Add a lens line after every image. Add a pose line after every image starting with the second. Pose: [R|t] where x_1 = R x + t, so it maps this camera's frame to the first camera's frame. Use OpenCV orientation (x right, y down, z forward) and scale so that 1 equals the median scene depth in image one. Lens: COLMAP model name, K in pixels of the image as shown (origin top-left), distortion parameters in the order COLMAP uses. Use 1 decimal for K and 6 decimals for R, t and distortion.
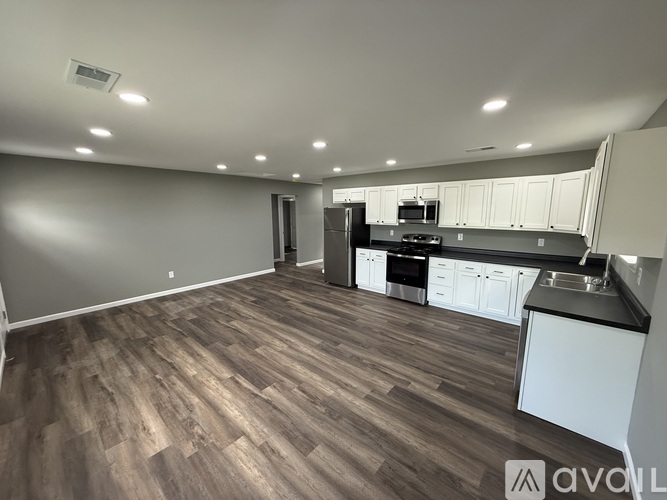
lens RADIAL K [[265.0, 0, 332.2], [0, 265.0, 250.8], [0, 0, 1]] dist [0.005960, 0.000090]
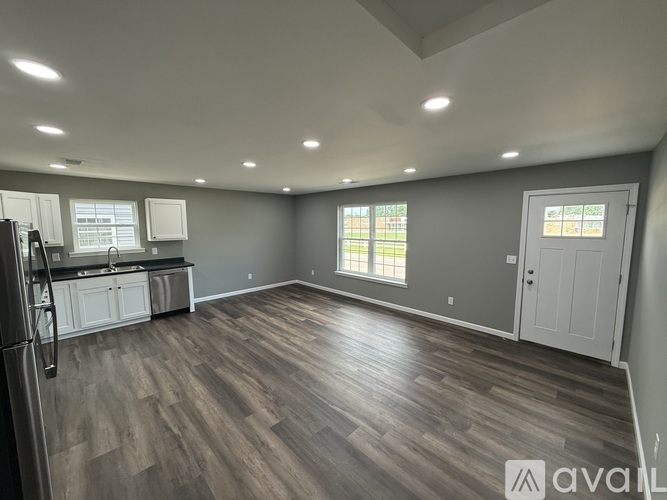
lens RADIAL K [[265.0, 0, 332.2], [0, 265.0, 250.8], [0, 0, 1]] dist [0.005960, 0.000090]
pose [[-0.997281, 0.002216, 0.073664, -0.353897], [0.021179, 0.966004, 0.257660, -0.255038], [-0.070589, 0.258519, -0.963424, 1.613250]]
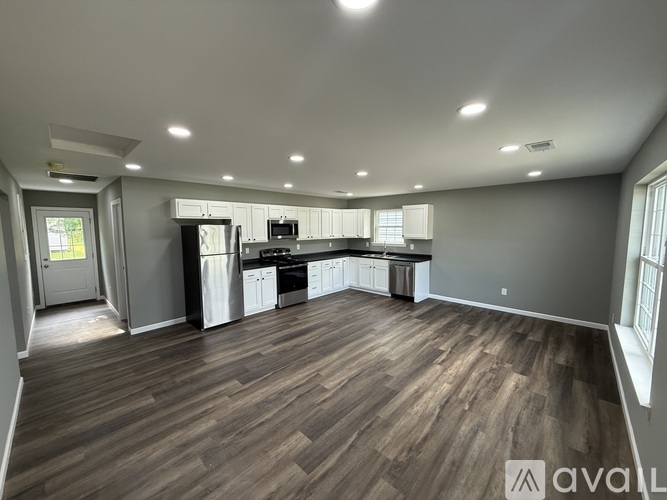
lens RADIAL K [[265.0, 0, 332.2], [0, 265.0, 250.8], [0, 0, 1]] dist [0.005960, 0.000090]
pose [[0.034811, -0.084451, 0.995819, -1.006684], [0.159841, 0.984067, 0.077867, -0.127418], [-0.986529, 0.156462, 0.047755, 0.874110]]
